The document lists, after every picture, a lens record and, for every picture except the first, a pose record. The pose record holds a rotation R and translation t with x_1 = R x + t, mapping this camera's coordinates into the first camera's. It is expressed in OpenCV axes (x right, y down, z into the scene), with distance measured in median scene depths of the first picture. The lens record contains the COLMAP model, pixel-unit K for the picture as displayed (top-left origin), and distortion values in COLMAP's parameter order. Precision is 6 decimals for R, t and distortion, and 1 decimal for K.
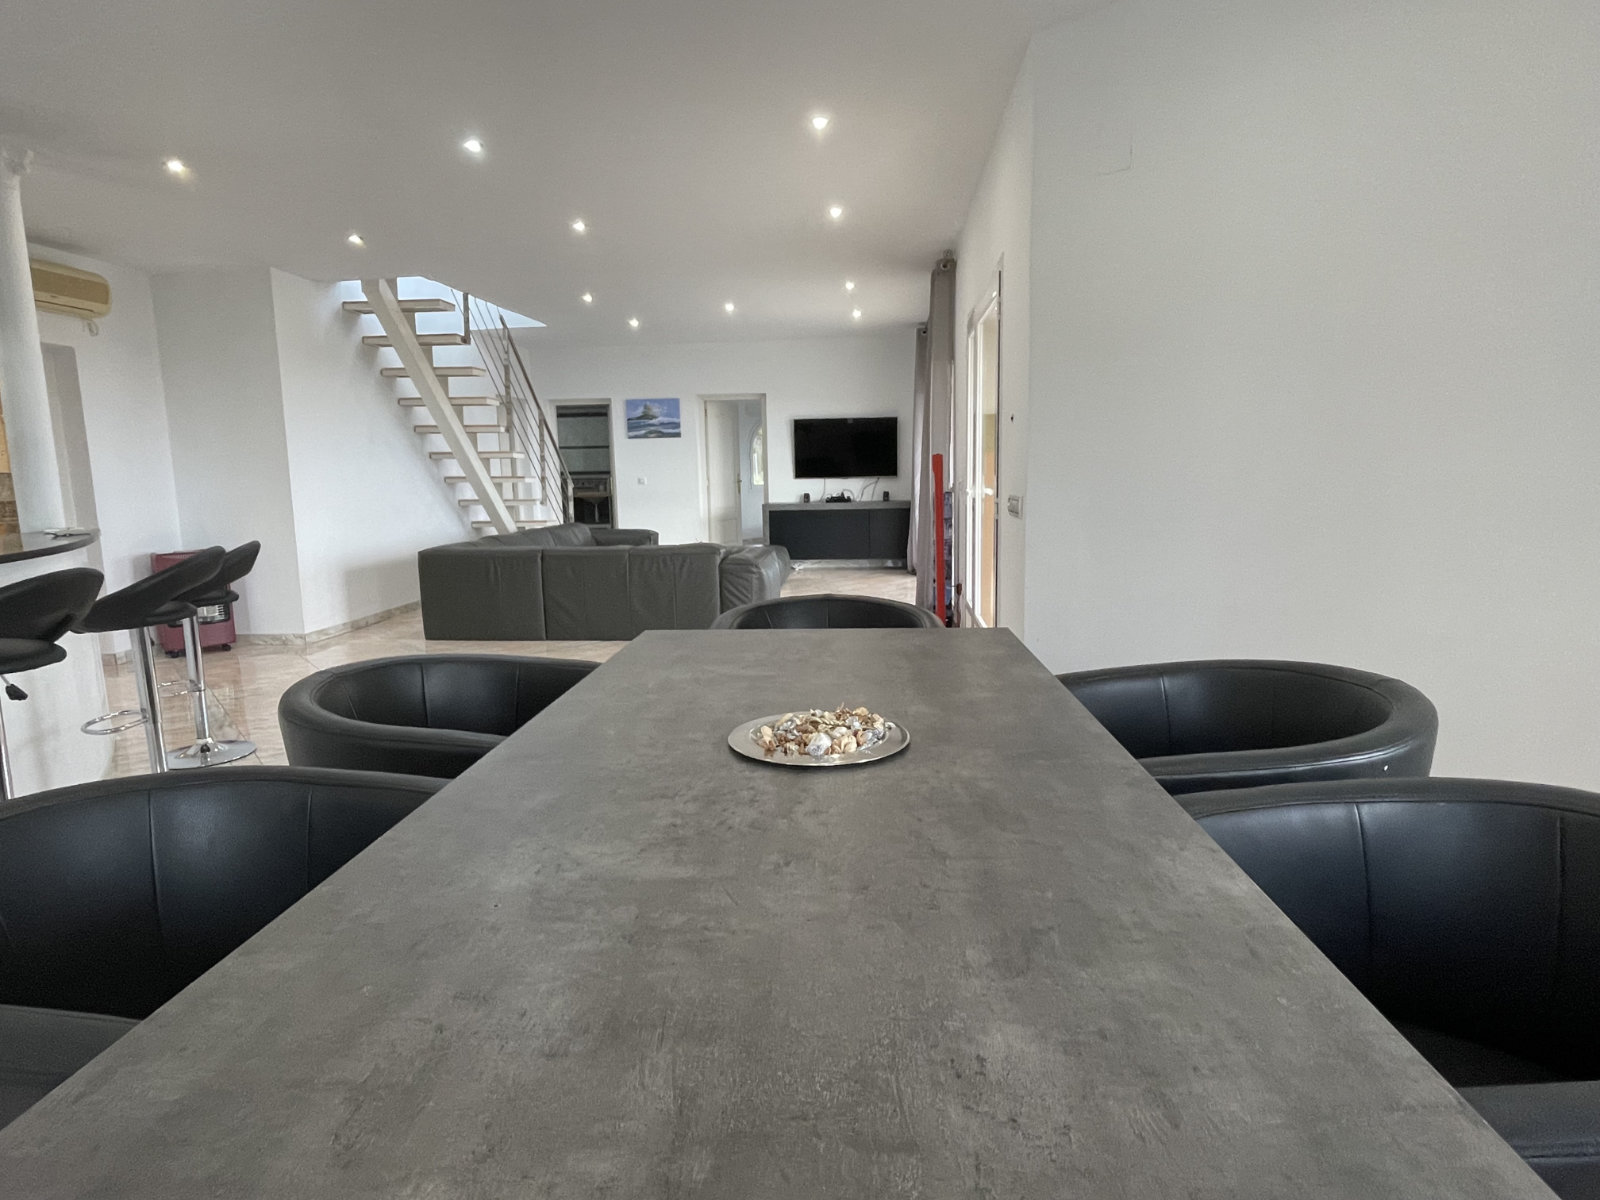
lens RADIAL K [[874.8, 0, 810.5], [0, 874.8, 599.7], [0, 0, 1]] dist [-0.003267, -0.003516]
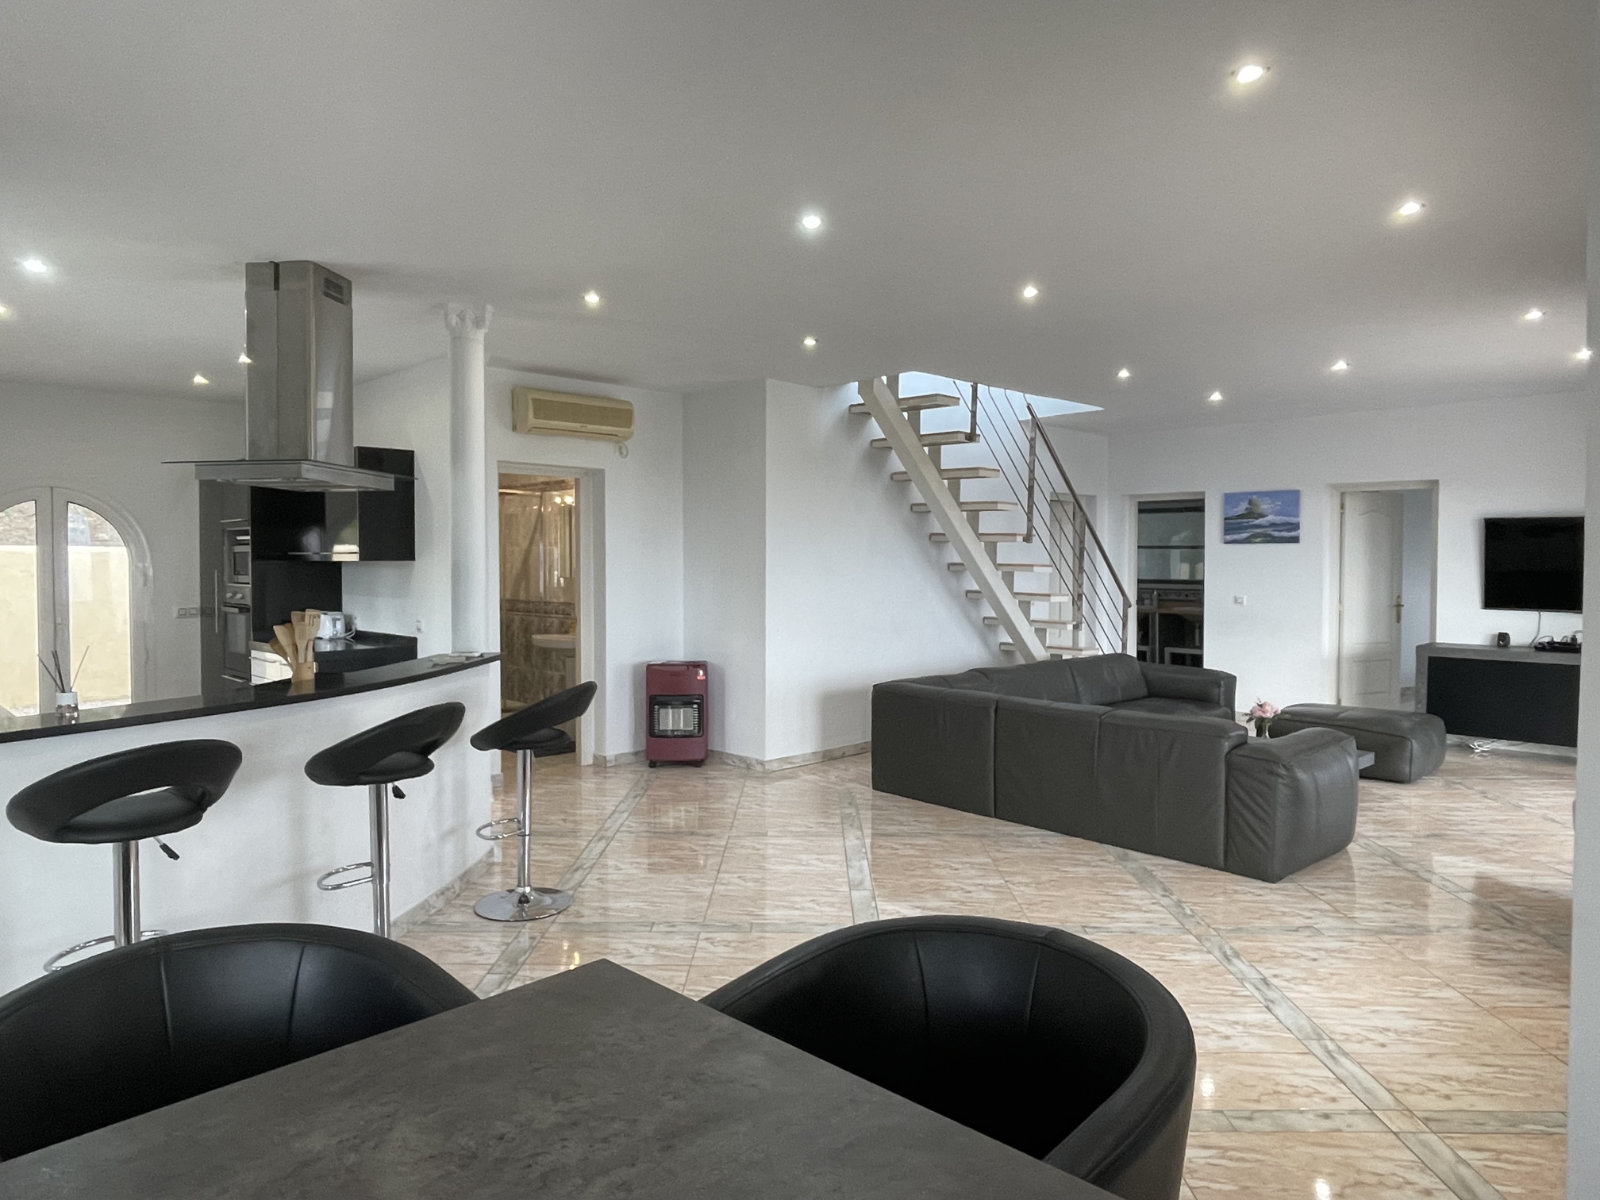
lens RADIAL K [[992.4, 0, 801.4], [0, 992.4, 599.1], [0, 0, 1]] dist [0.001550, -0.006919]
pose [[0.755419, 0.046816, -0.653568, 0.096186], [-0.115187, 0.991399, -0.062122, -0.051523], [0.645038, 0.122211, 0.754314, 0.154119]]
